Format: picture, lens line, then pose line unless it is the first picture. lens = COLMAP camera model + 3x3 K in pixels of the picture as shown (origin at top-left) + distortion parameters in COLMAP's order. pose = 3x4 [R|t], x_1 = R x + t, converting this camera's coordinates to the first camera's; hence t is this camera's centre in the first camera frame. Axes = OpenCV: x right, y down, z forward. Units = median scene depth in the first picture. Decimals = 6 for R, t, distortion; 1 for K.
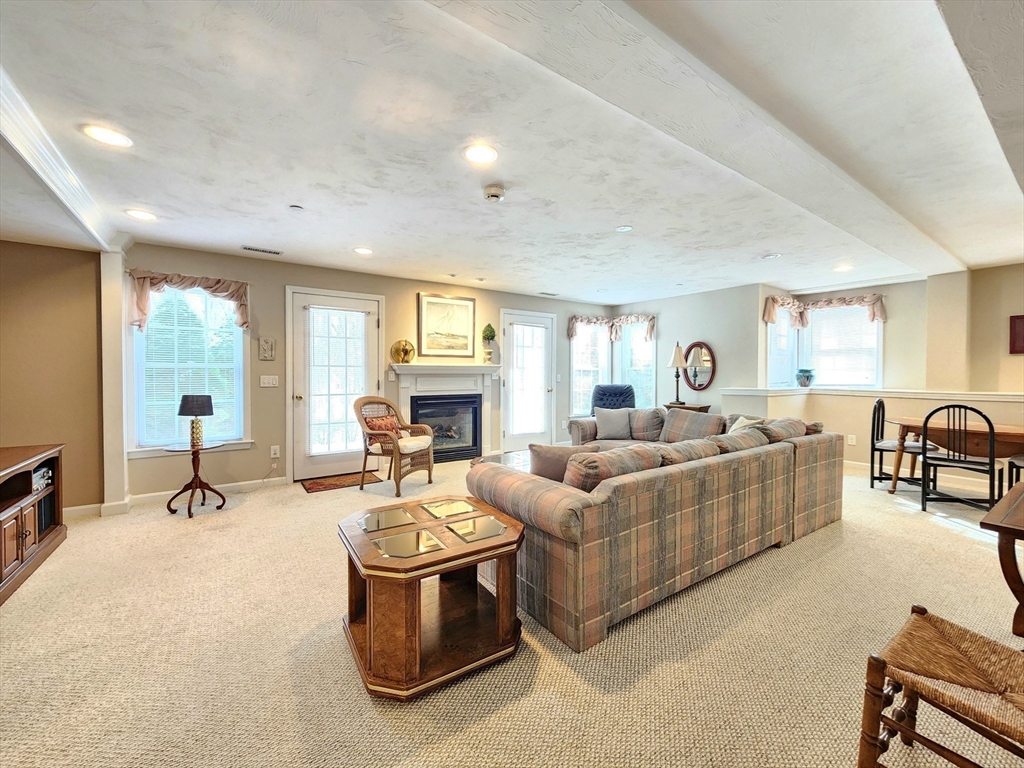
lens RADIAL K [[434.8, 0, 518.7], [0, 434.8, 378.0], [0, 0, 1]] dist [0.000535, 0.000180]
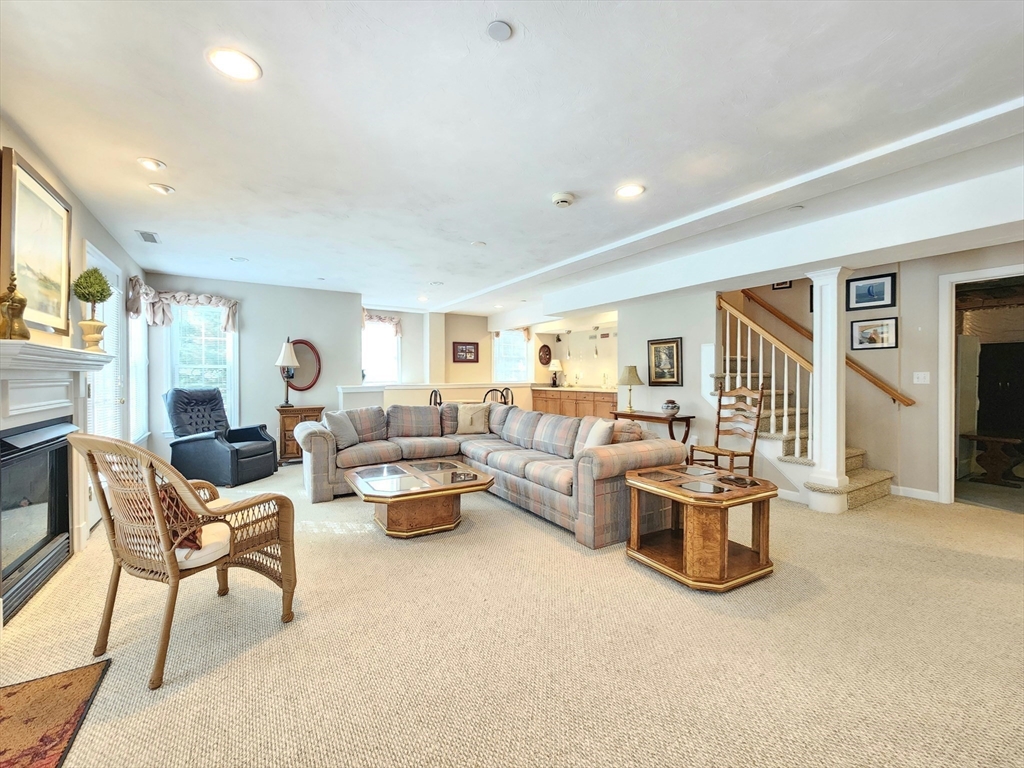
lens RADIAL K [[434.8, 0, 518.7], [0, 434.8, 378.0], [0, 0, 1]] dist [0.000535, 0.000180]
pose [[0.043365, -0.005924, 0.999042, -0.512510], [0.015182, 0.999871, 0.005270, 0.002564], [-0.998944, 0.014939, 0.043449, 0.486604]]
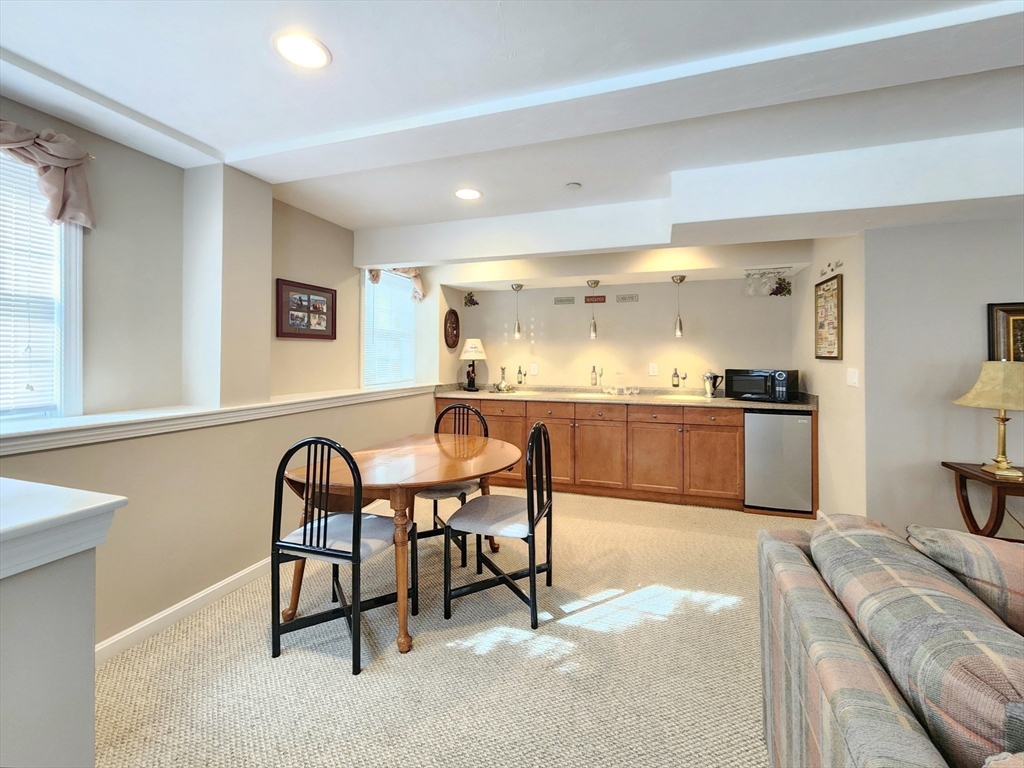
lens RADIAL K [[421.5, 0, 510.2], [0, 421.5, 346.4], [0, 0, 1]] dist [0.000708, -0.000080]
pose [[-0.602186, 0.017914, 0.798154, 0.319183], [0.006931, 0.999828, -0.017212, -0.022177], [-0.798325, -0.004833, -0.602207, 0.825263]]
